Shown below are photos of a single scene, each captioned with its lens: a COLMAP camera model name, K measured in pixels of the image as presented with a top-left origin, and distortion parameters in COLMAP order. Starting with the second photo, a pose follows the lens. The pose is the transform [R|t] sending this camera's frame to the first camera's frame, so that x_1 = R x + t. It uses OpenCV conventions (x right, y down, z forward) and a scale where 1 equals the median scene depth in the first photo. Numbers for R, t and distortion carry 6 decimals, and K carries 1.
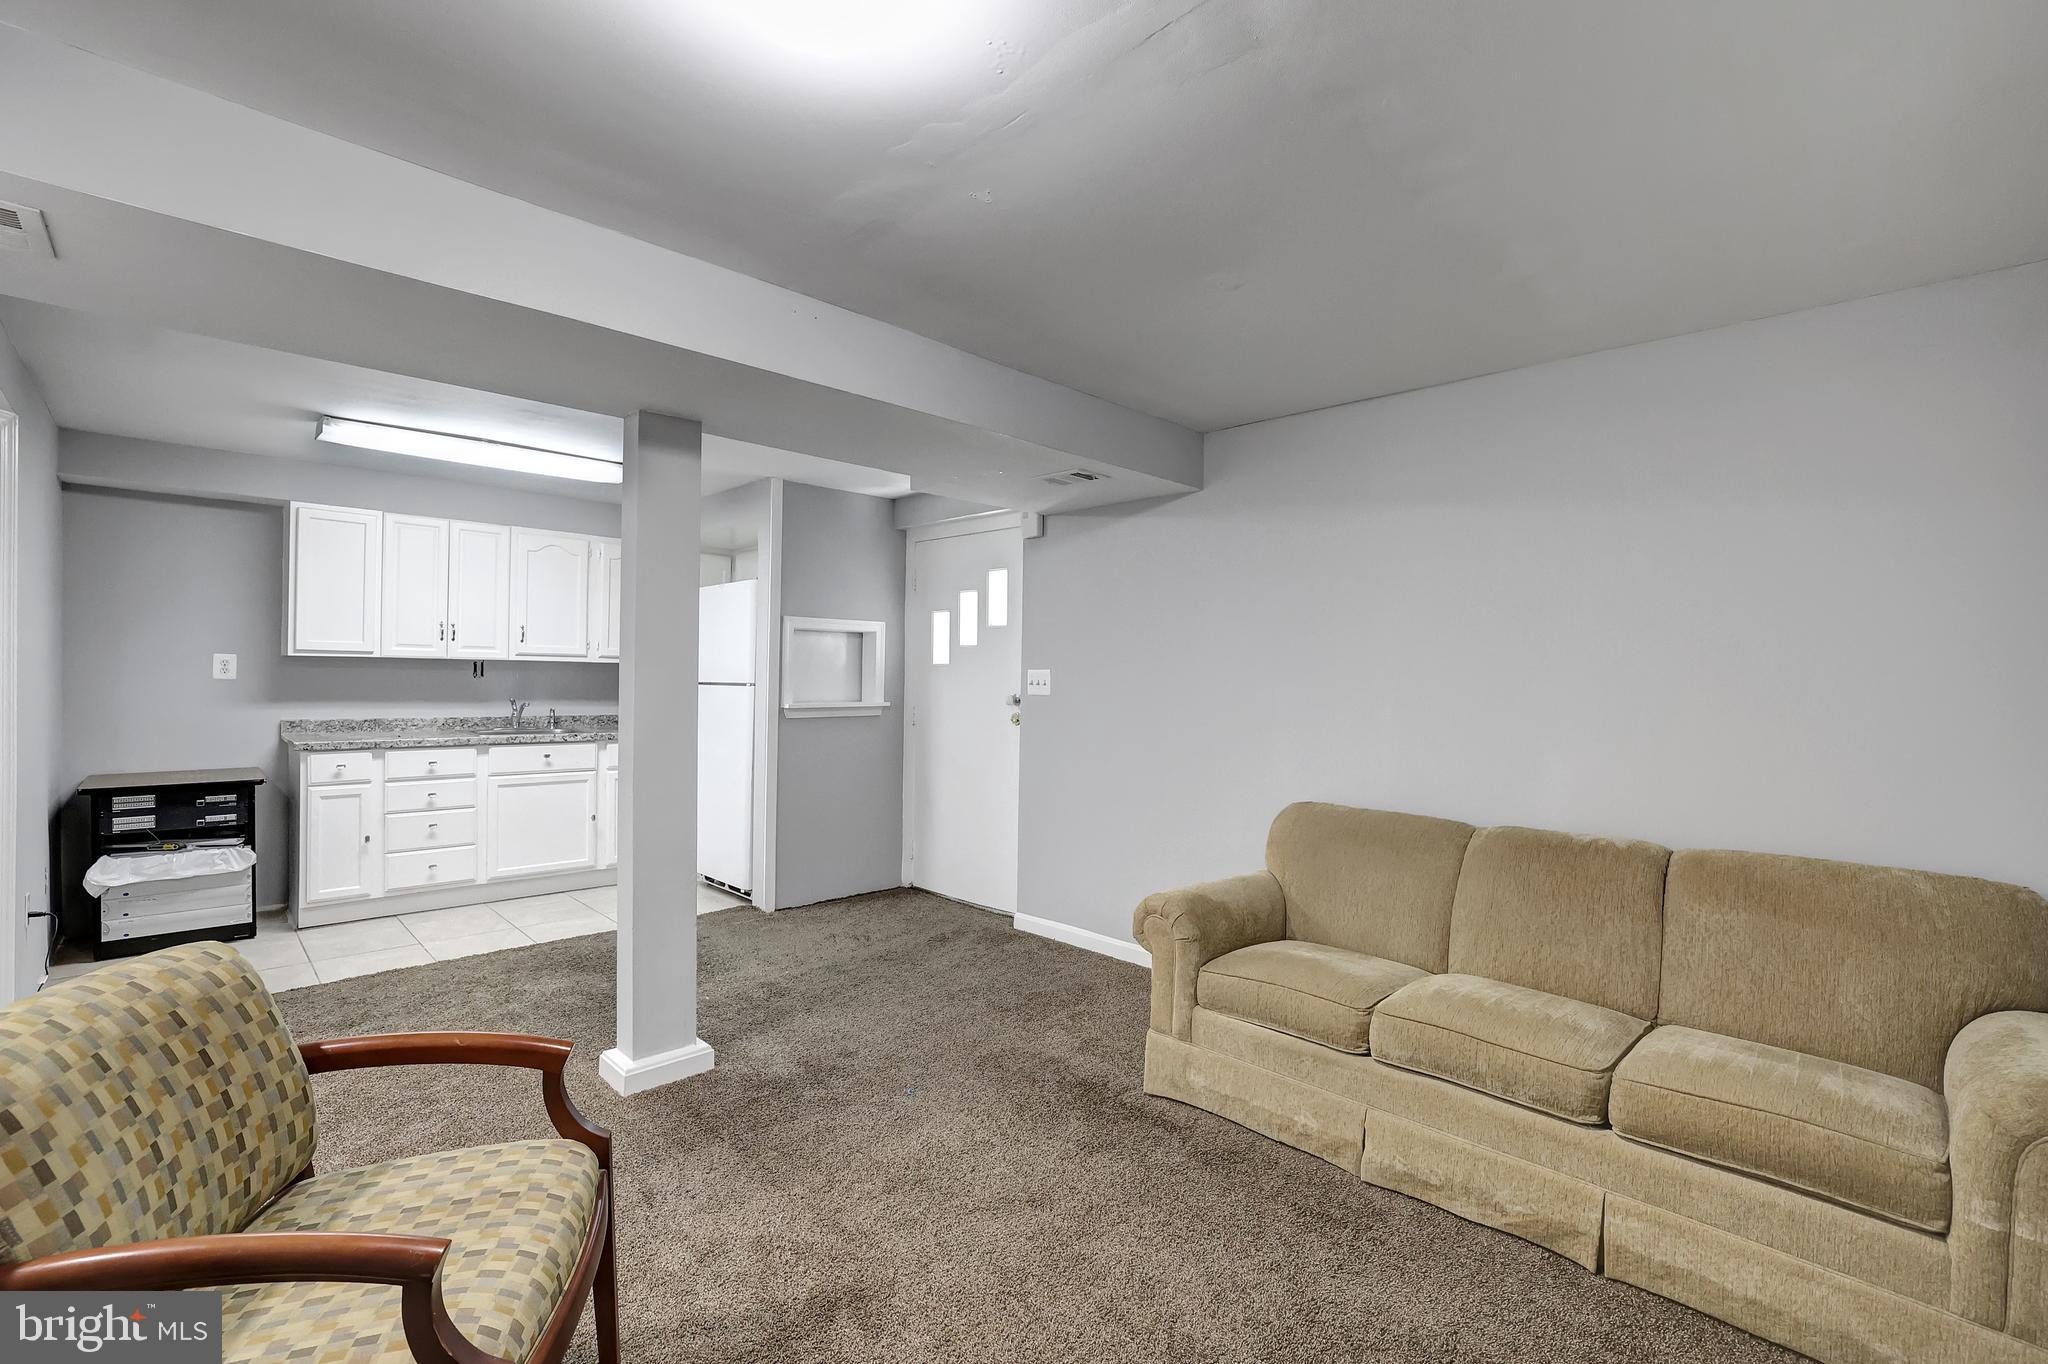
lens RADIAL K [[893.0, 0, 996.0], [0, 893.0, 683.5], [0, 0, 1]] dist [0.001039, 0.000699]
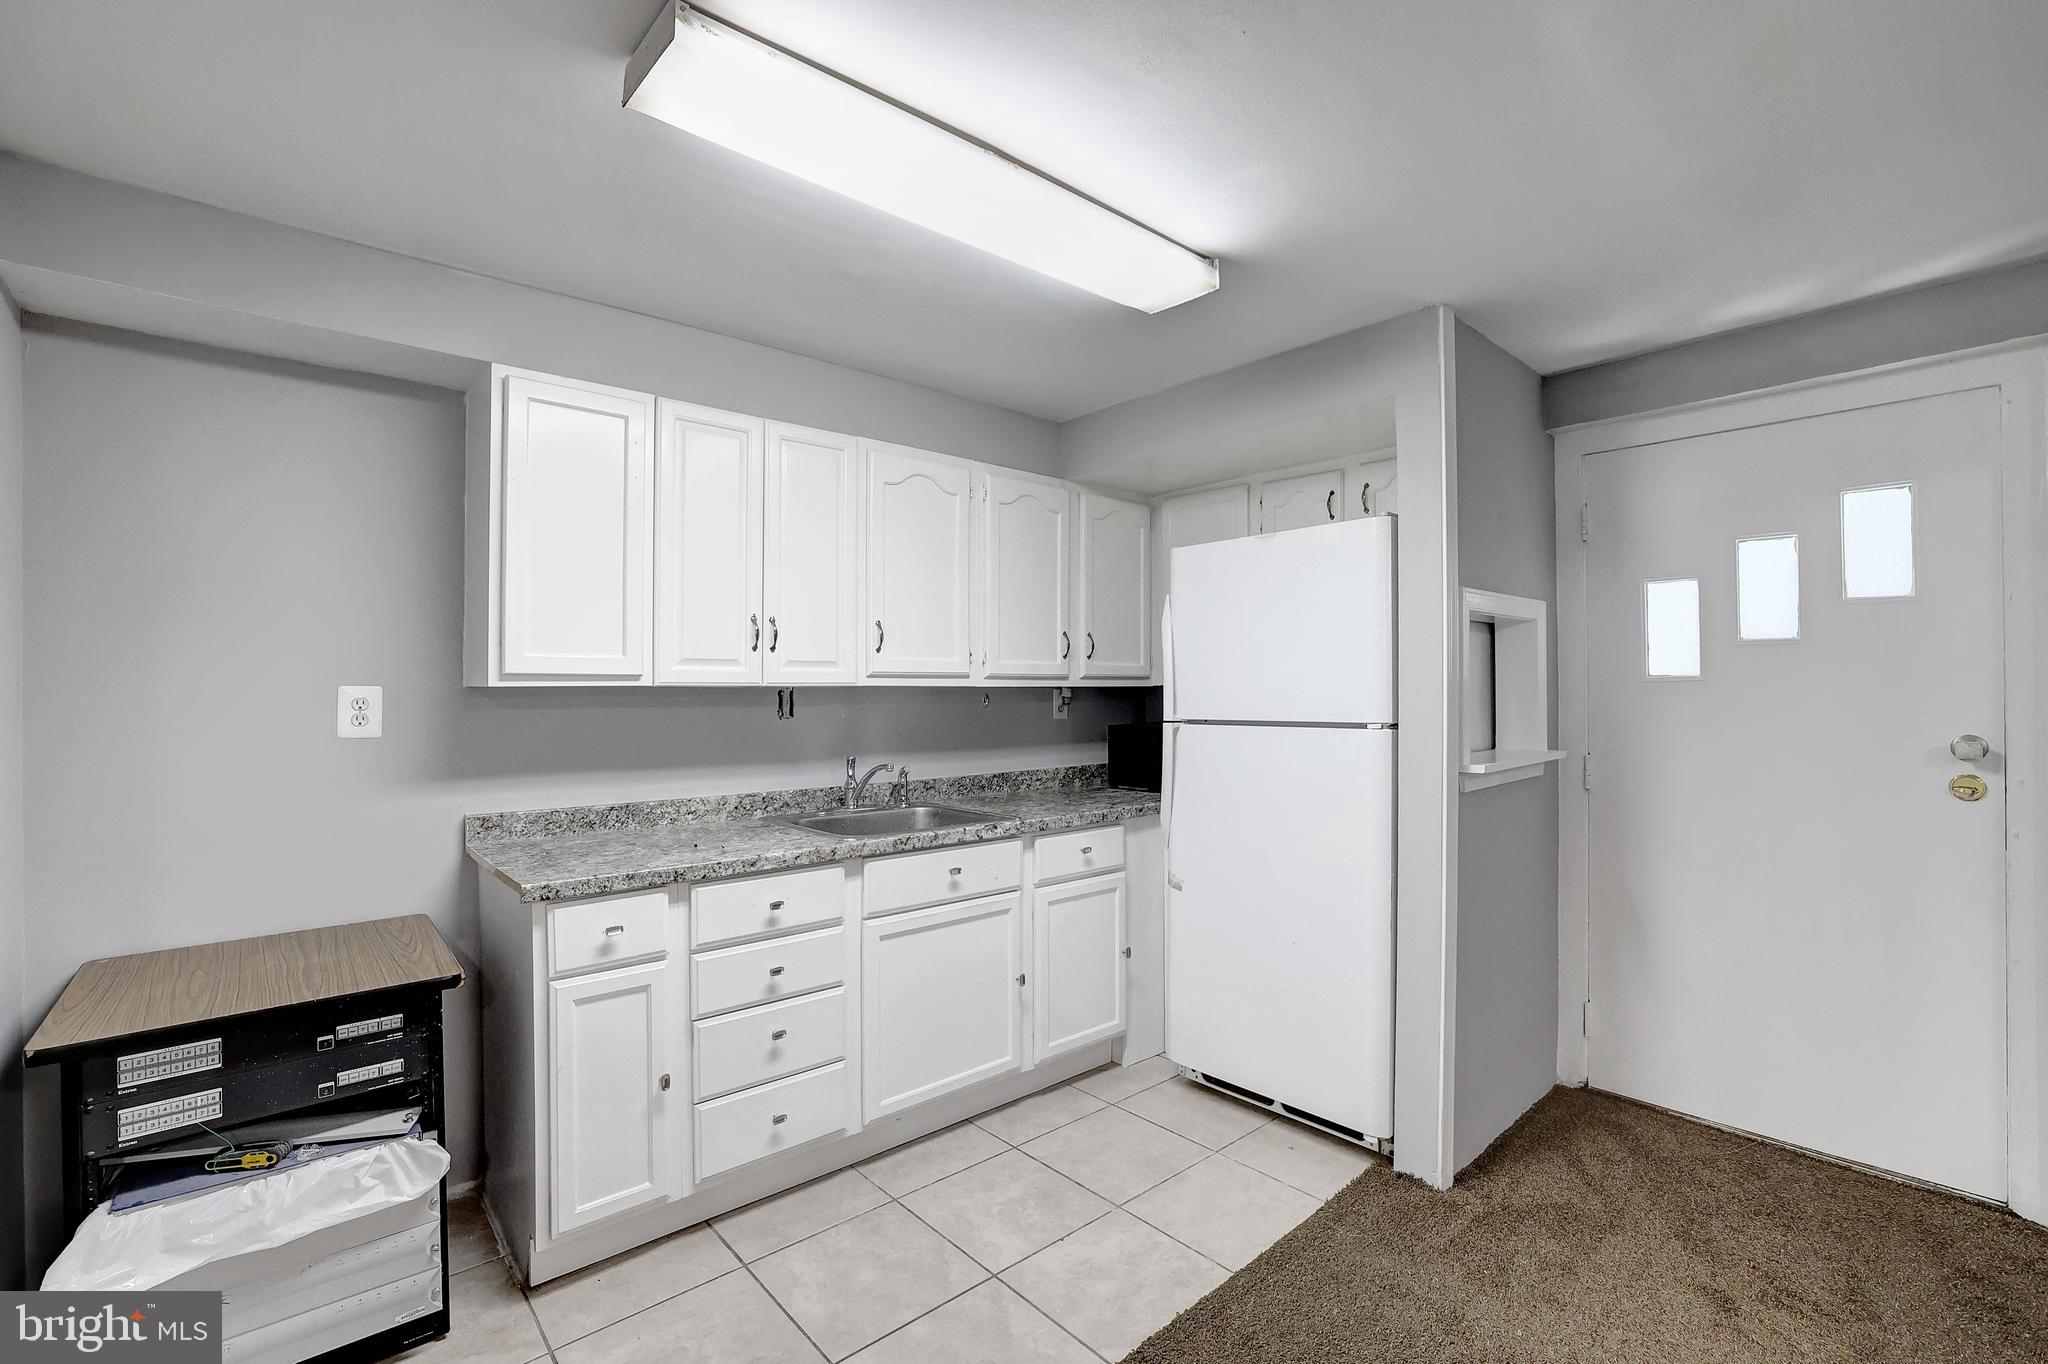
lens RADIAL K [[903.0, 0, 1029.3], [0, 903.0, 680.4], [0, 0, 1]] dist [-0.027410, 0.006781]
pose [[0.999316, -0.020720, -0.030632, -0.480554], [0.020168, 0.999630, -0.018234, -0.019738], [0.030999, 0.017603, 0.999364, 0.523198]]
